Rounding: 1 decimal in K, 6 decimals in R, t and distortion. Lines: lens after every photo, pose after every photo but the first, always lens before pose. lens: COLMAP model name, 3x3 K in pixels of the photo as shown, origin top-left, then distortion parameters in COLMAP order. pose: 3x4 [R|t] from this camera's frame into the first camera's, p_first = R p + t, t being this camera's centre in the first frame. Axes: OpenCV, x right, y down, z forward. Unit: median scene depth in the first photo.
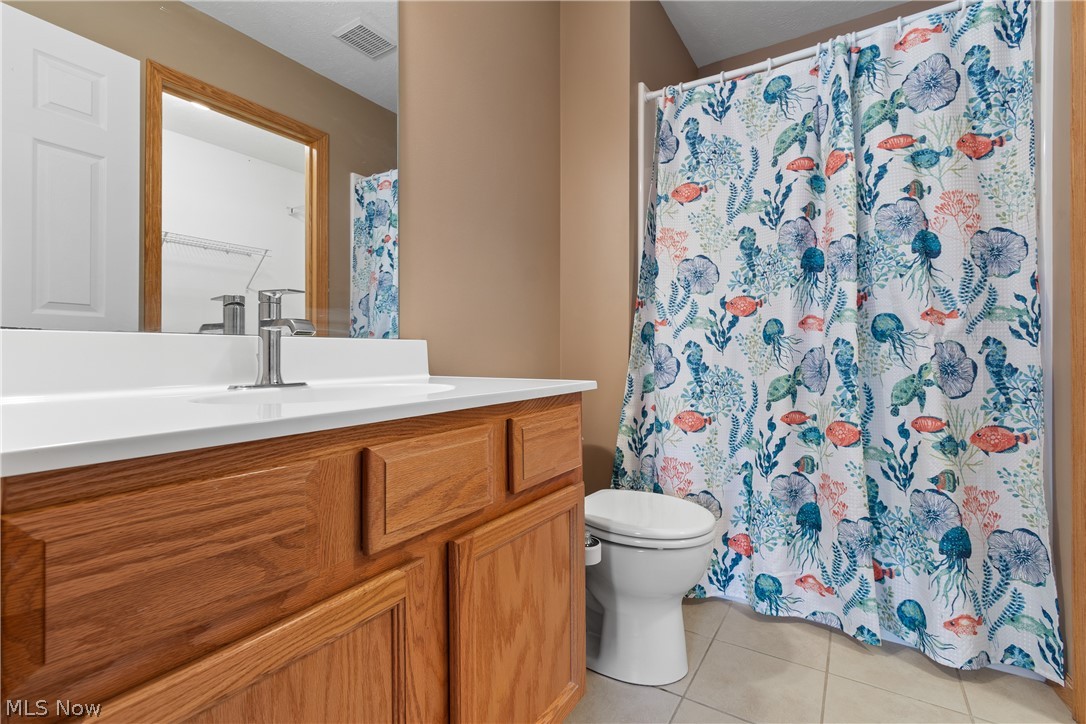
lens RADIAL K [[482.2, 0, 553.5], [0, 482.2, 357.7], [0, 0, 1]] dist [0.001093, -0.000368]
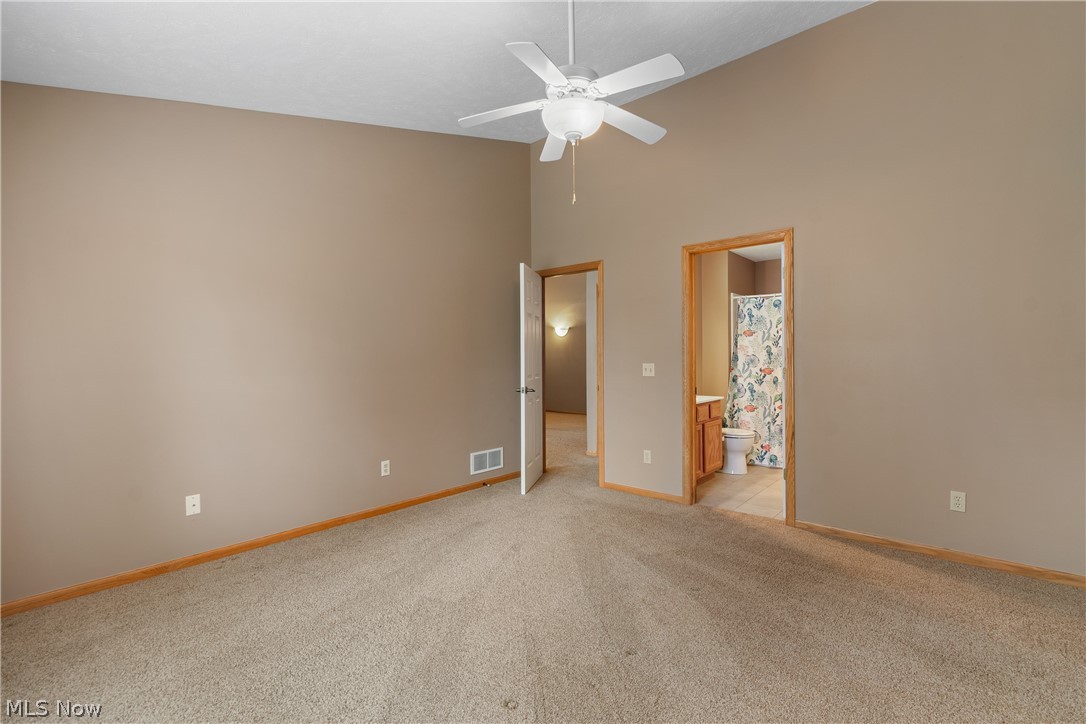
lens RADIAL K [[482.2, 0, 553.5], [0, 482.2, 357.7], [0, 0, 1]] dist [0.001093, -0.000368]
pose [[0.987533, -0.006616, -0.157271, -0.466510], [0.005535, 0.999958, -0.007312, -0.177033], [0.157312, 0.006350, 0.987528, -2.237322]]
